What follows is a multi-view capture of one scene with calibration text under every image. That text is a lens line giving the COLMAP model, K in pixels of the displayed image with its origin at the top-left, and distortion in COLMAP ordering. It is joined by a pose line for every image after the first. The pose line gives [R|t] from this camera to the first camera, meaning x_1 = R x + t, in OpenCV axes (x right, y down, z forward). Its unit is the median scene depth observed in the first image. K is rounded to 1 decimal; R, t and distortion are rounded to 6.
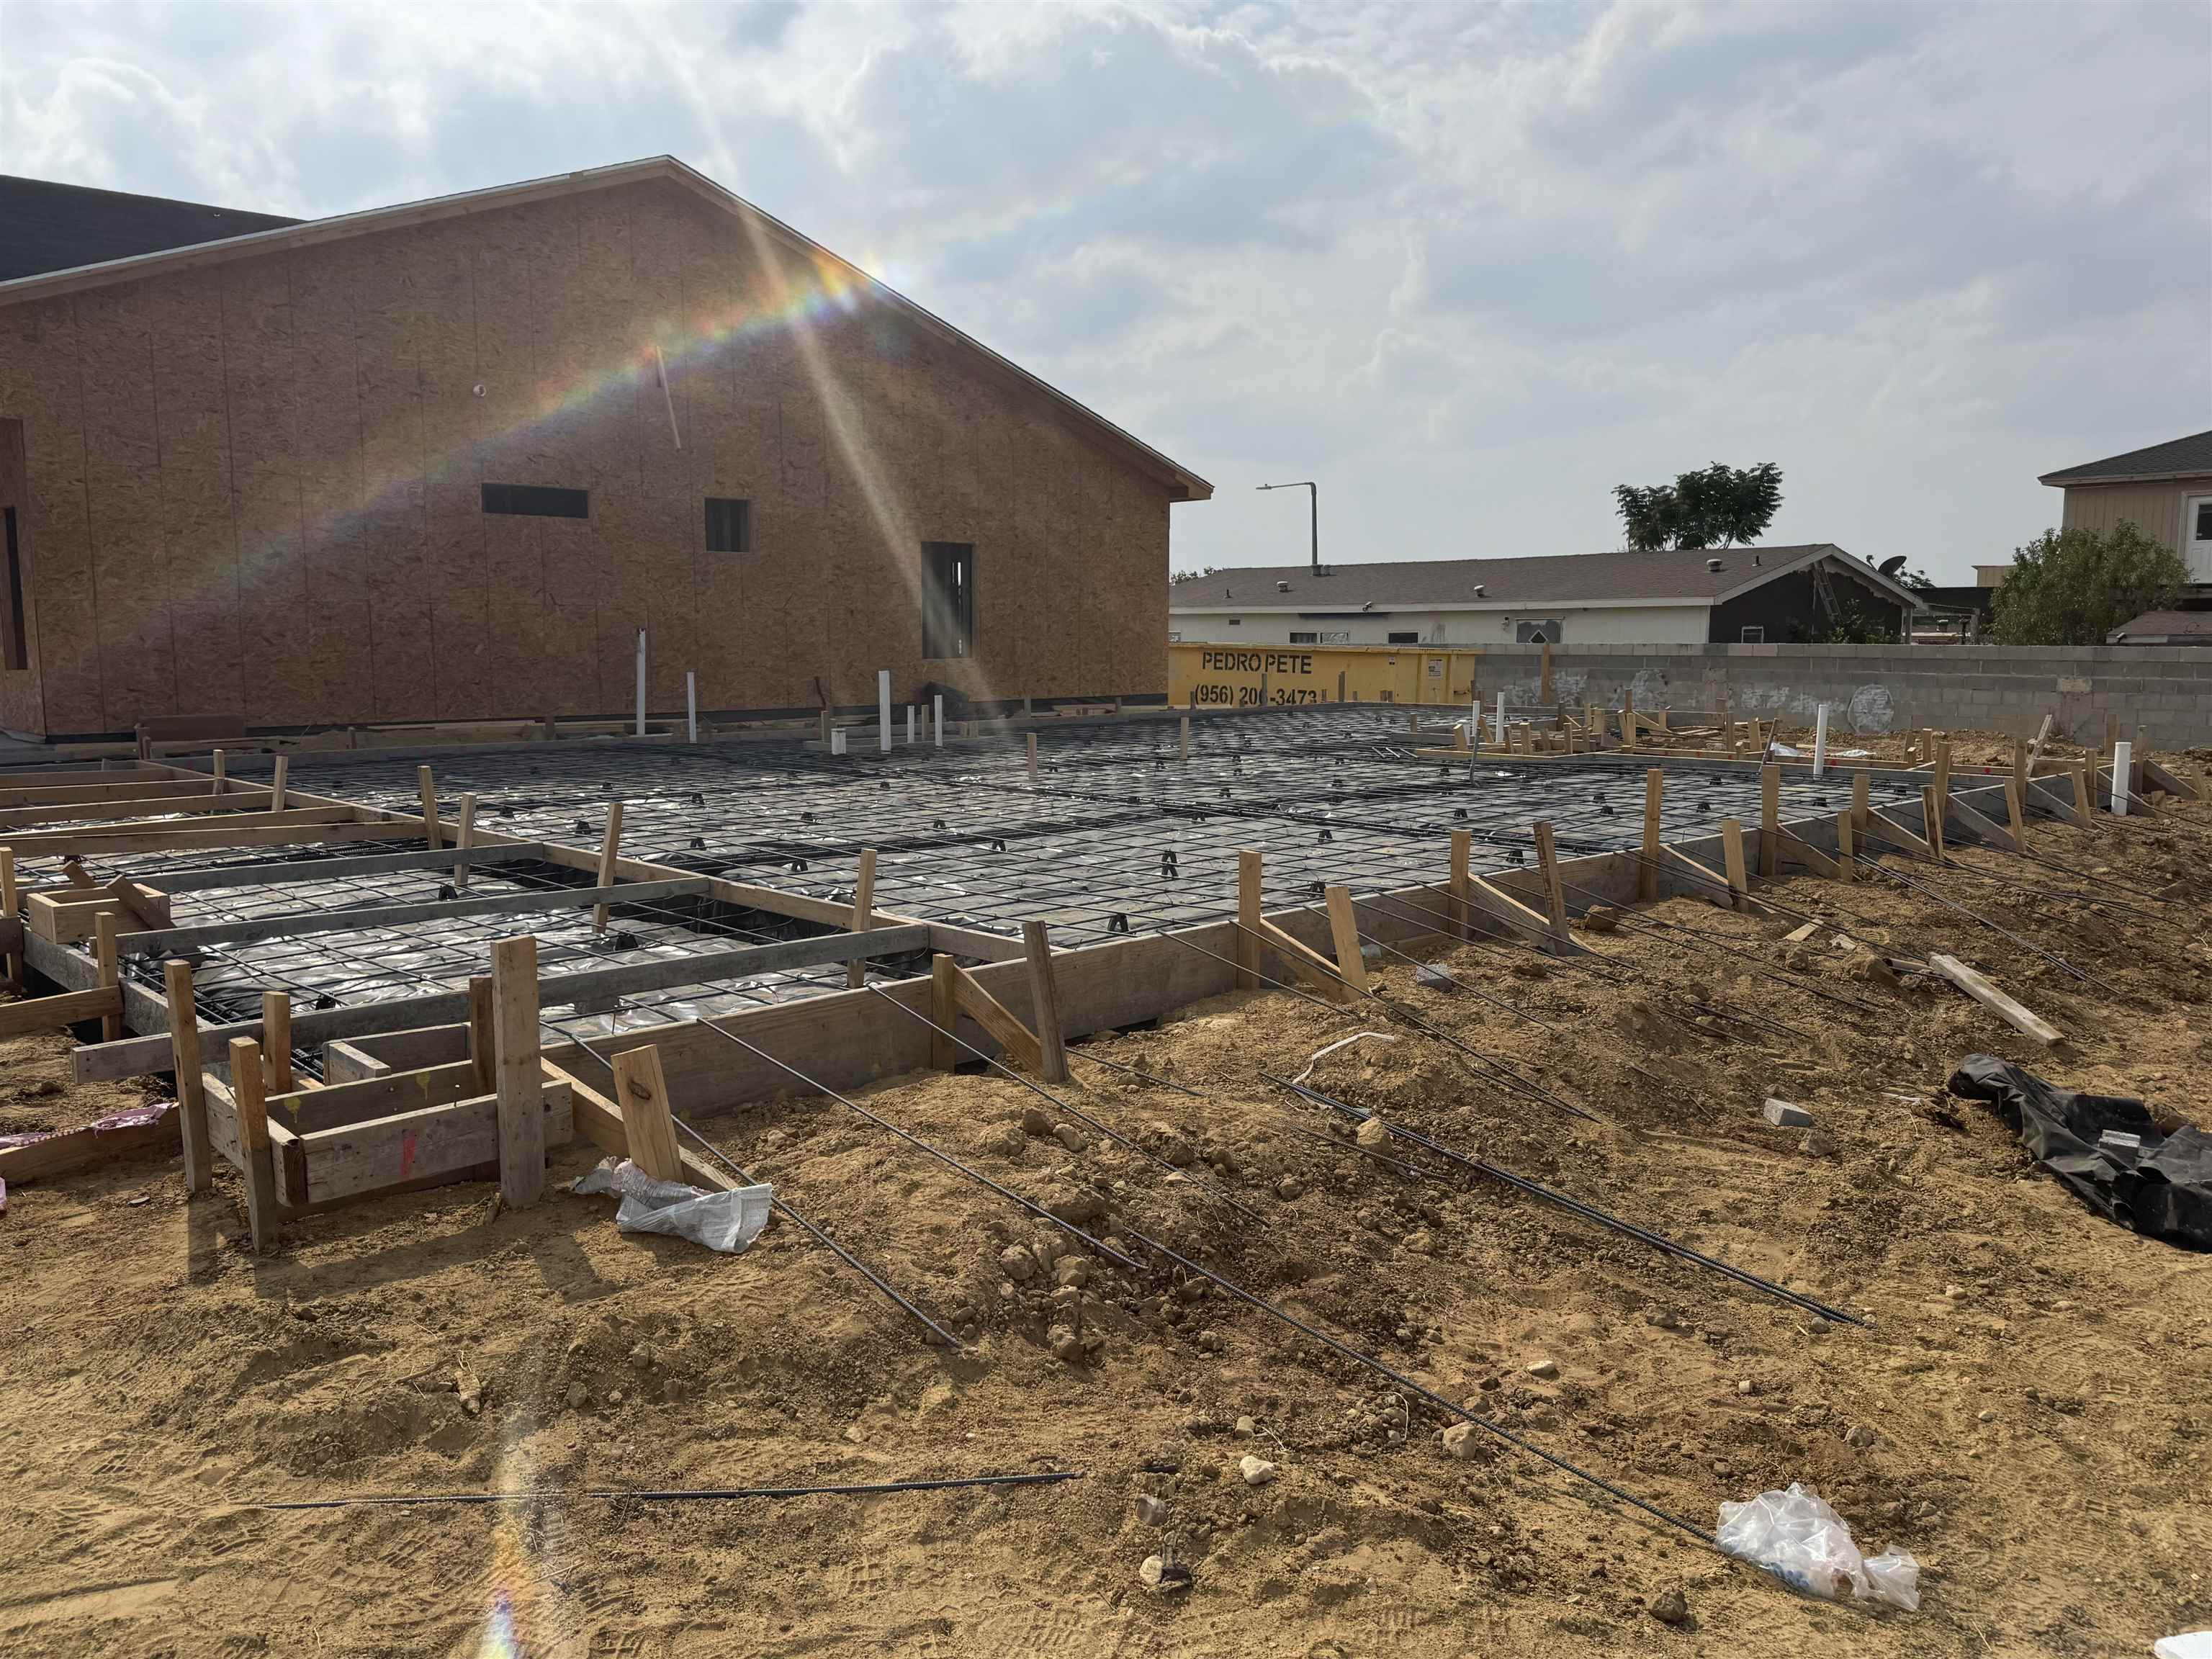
lens RADIAL K [[1698.4, 0, 1084.4], [0, 1698.4, 844.7], [0, 0, 1]] dist [0.045391, -0.068504]
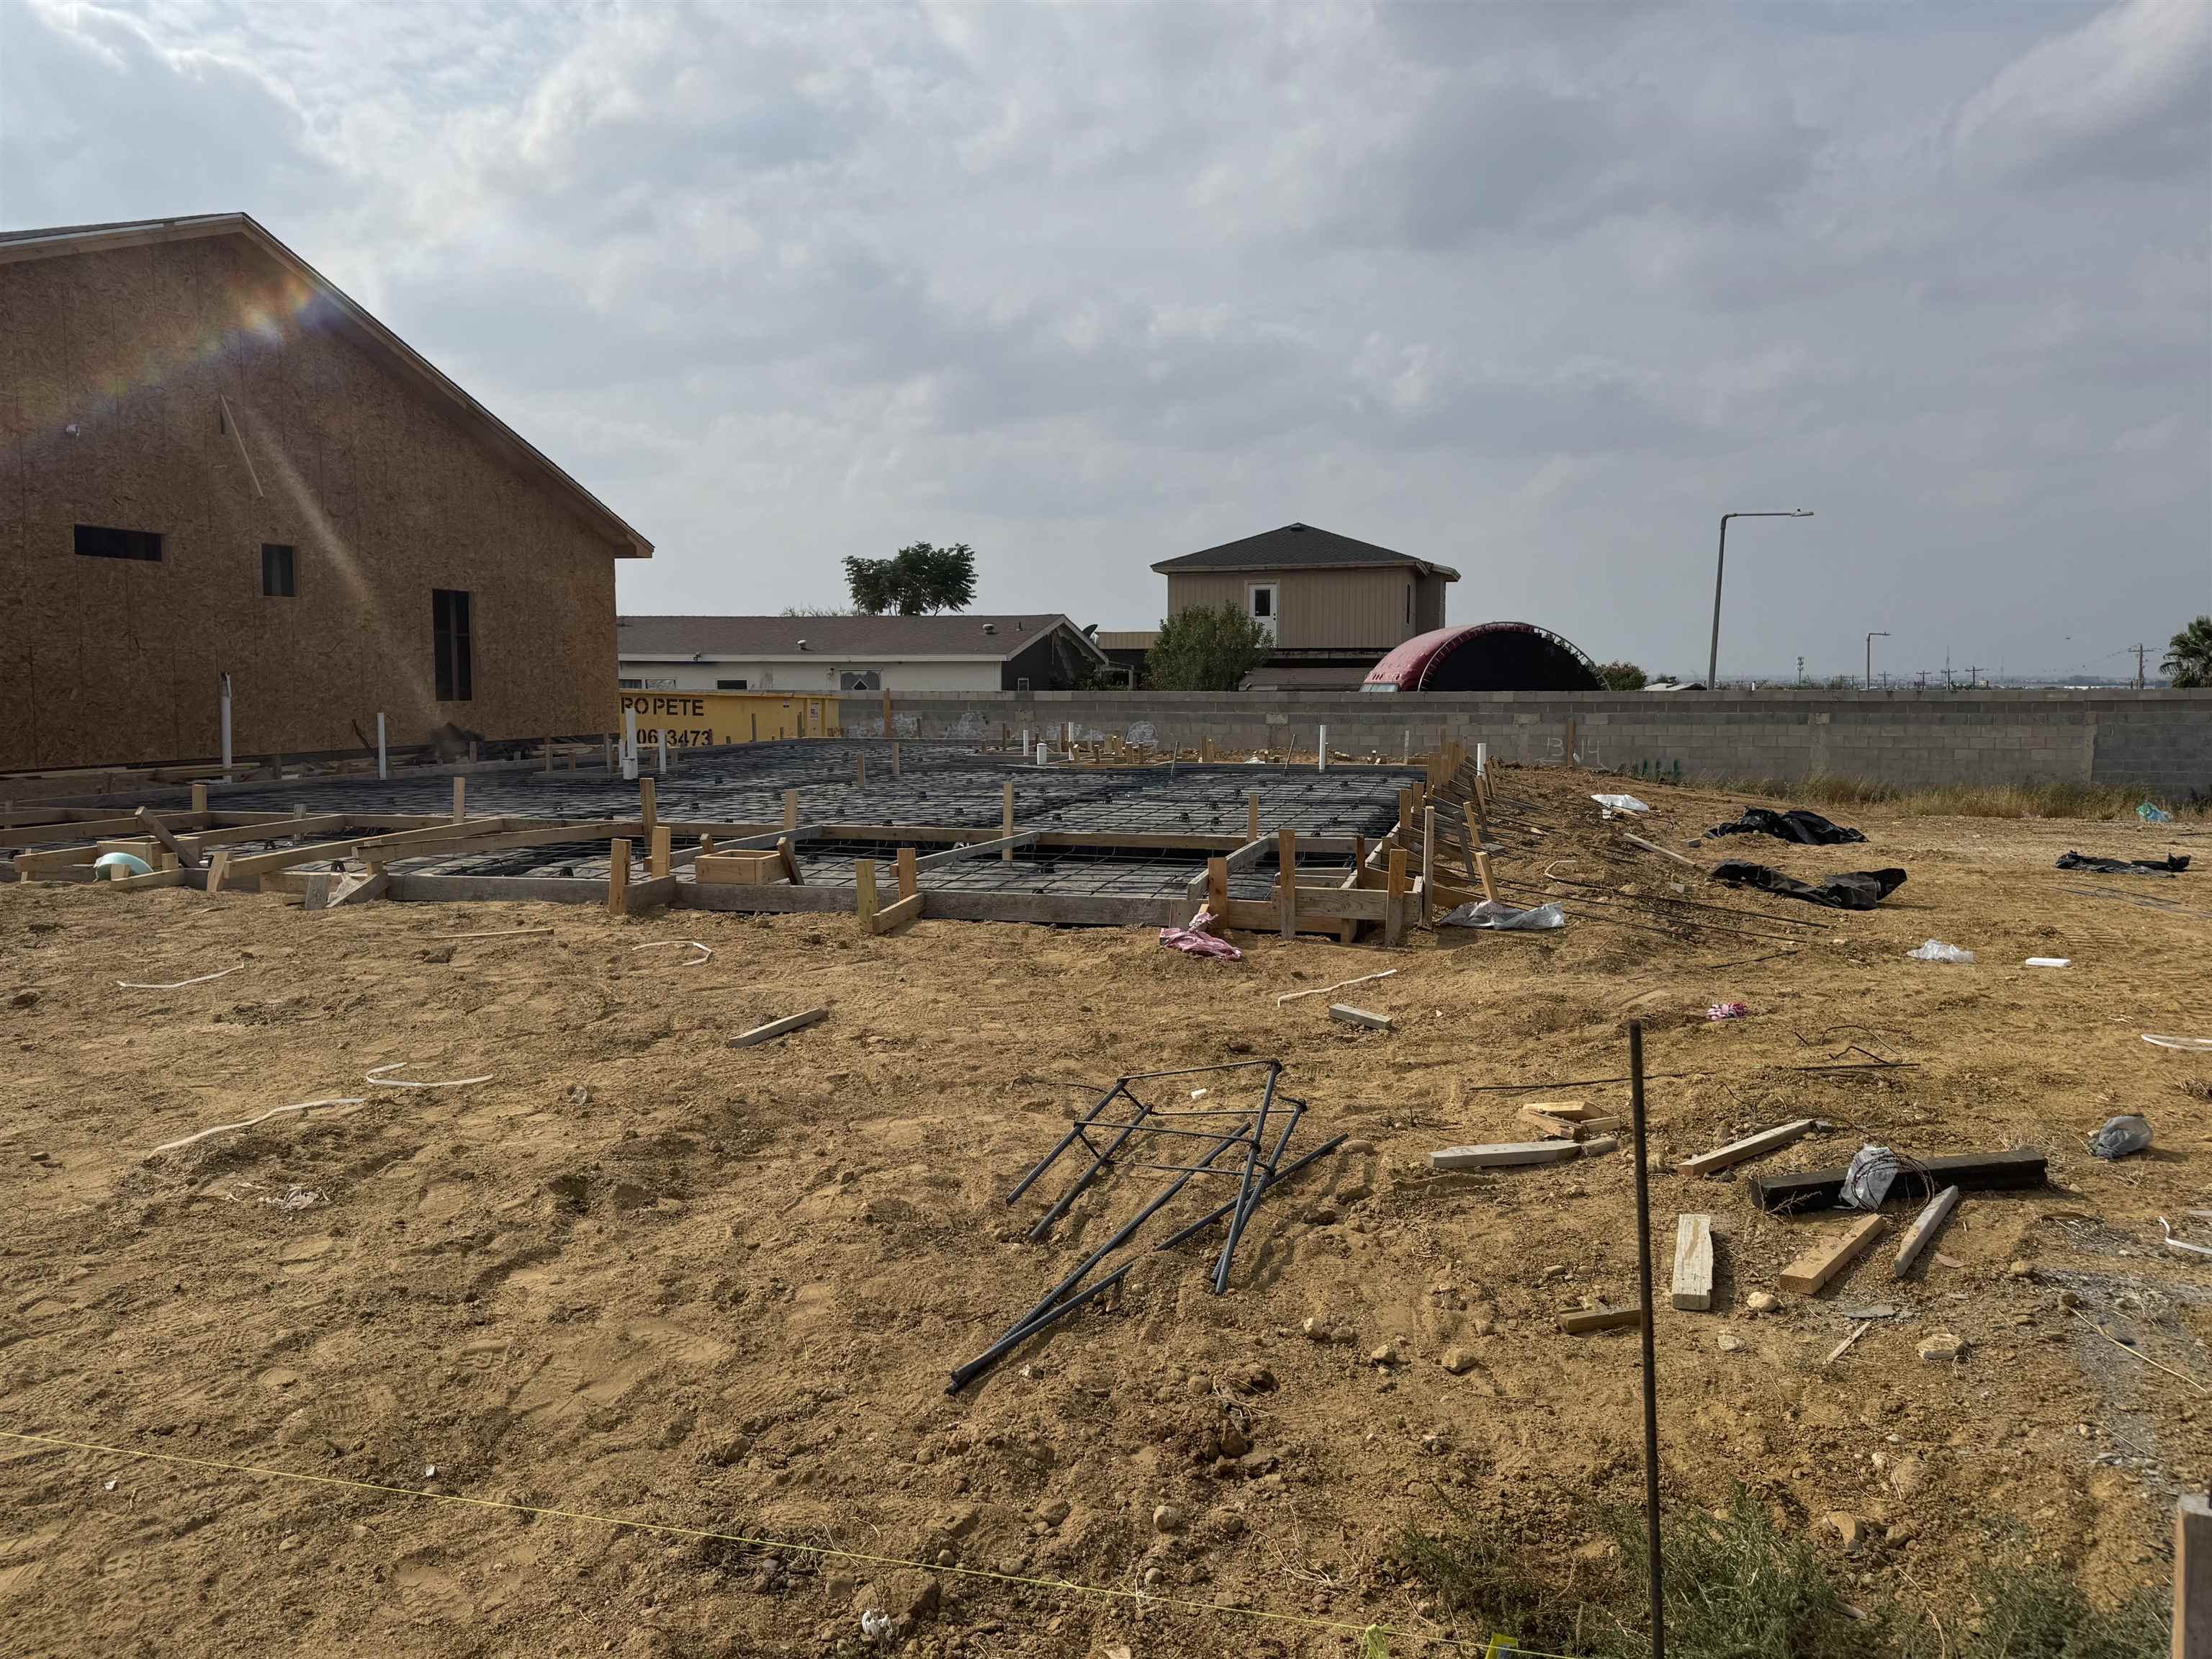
lens RADIAL K [[1698.4, 0, 1109.1], [0, 1698.4, 843.4], [0, 0, 1]] dist [0.045391, -0.068504]
pose [[0.831904, -0.050668, 0.552601, -0.247999], [0.067481, 0.997669, -0.010113, 0.011746], [-0.550801, 0.045703, 0.833384, -0.076943]]
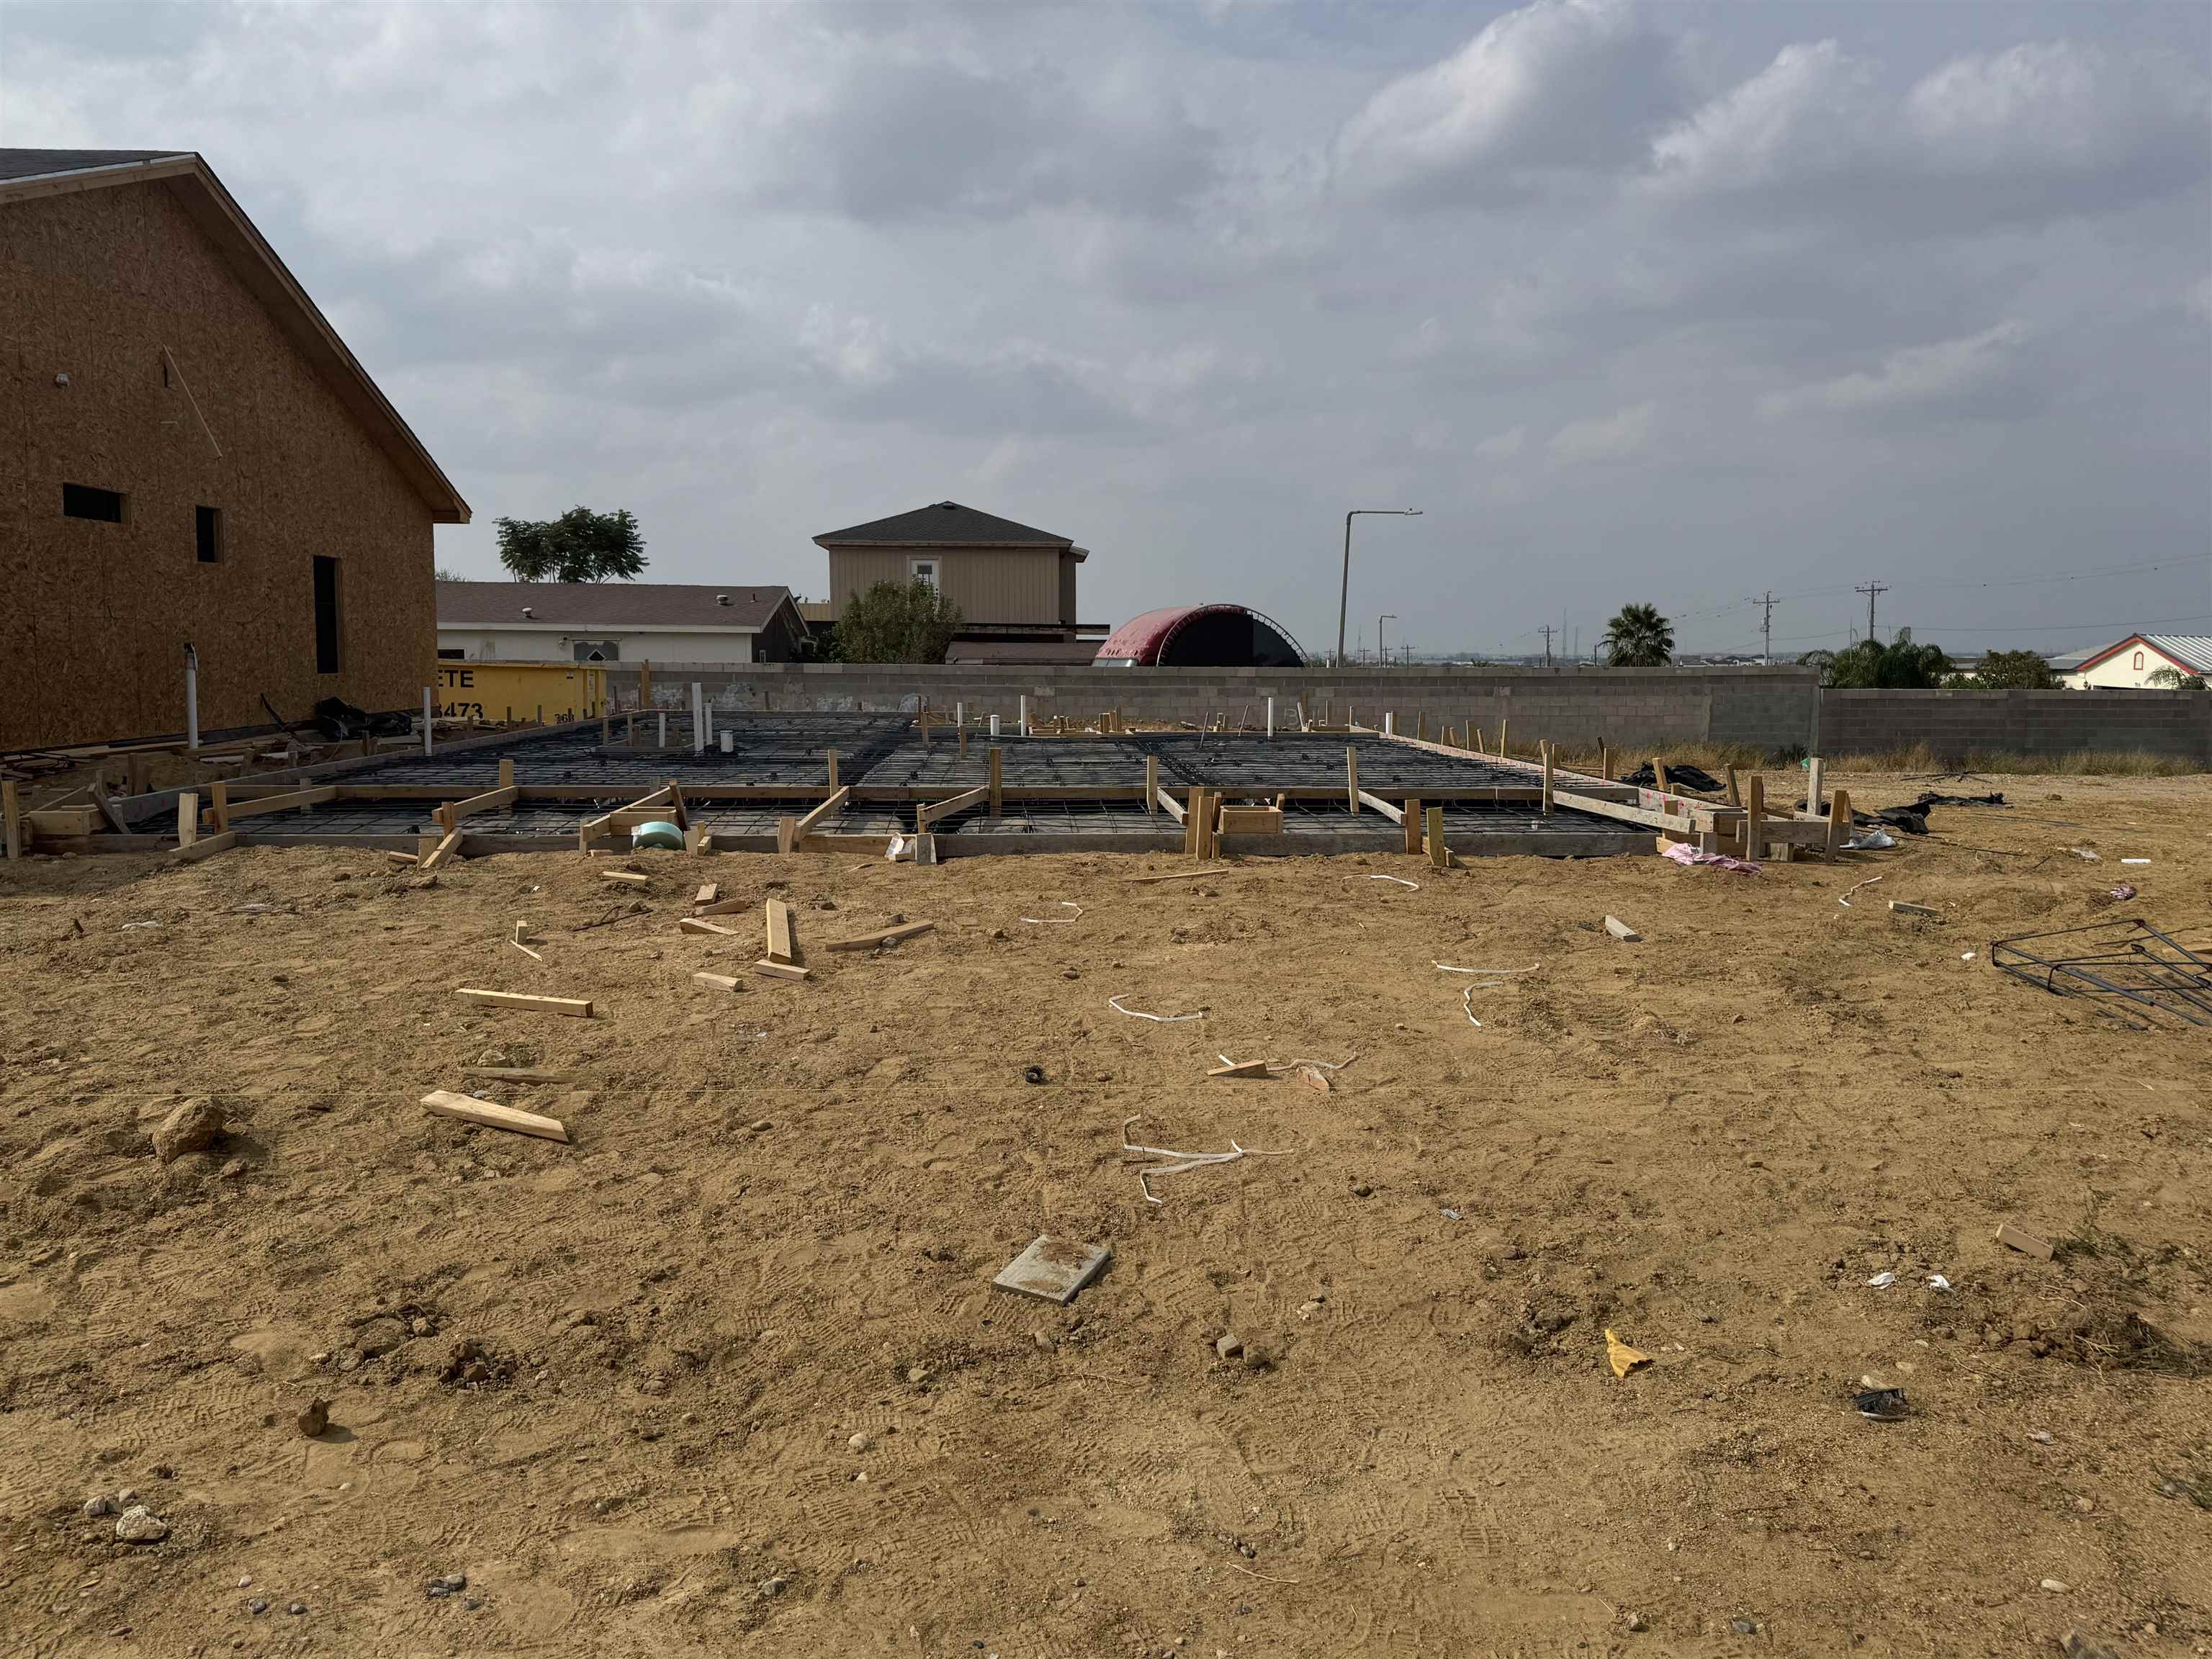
lens RADIAL K [[1698.4, 0, 1112.5], [0, 1698.4, 832.3], [0, 0, 1]] dist [0.045391, -0.068504]
pose [[0.607733, -0.077018, 0.790398, -0.448621], [0.090051, 0.995550, 0.027769, -0.002372], [-0.789020, 0.054300, 0.611964, 0.016100]]
